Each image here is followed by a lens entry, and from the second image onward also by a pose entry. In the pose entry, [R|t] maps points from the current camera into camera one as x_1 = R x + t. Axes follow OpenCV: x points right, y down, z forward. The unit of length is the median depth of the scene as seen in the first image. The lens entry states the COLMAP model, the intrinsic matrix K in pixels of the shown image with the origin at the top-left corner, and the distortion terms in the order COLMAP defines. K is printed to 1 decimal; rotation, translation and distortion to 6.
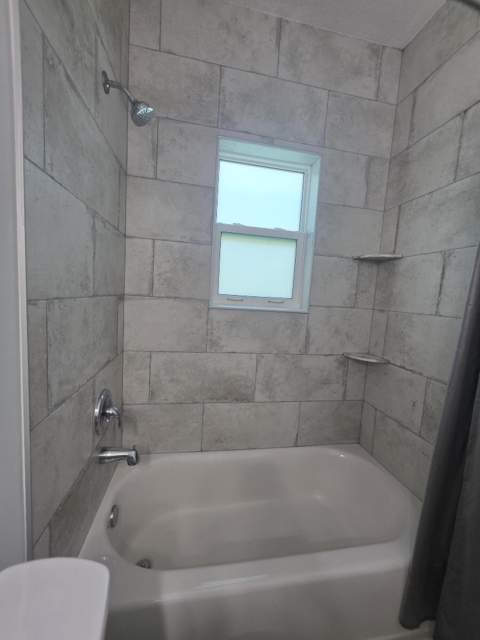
lens RADIAL K [[256.0, 0, 240.1], [0, 256.0, 319.2], [0, 0, 1]] dist [0.000359, 0.001557]
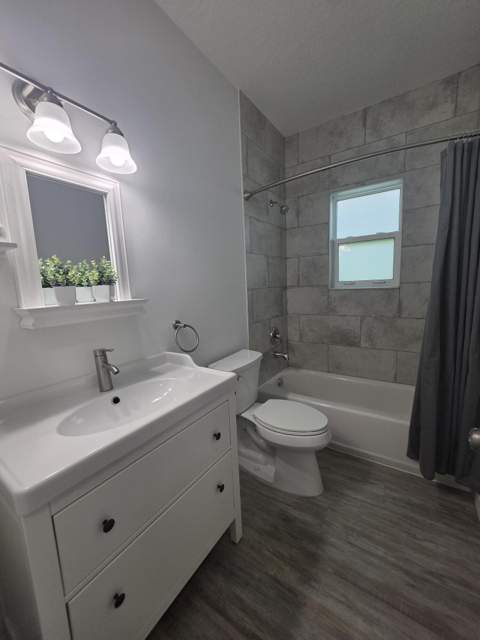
lens RADIAL K [[256.0, 0, 240.9], [0, 256.0, 319.2], [0, 0, 1]] dist [0.000359, 0.001557]
pose [[0.717734, 0.003847, -0.696306, 0.669949], [0.017974, 0.999549, 0.024051, 0.104007], [0.696085, -0.029778, 0.717342, -0.694756]]
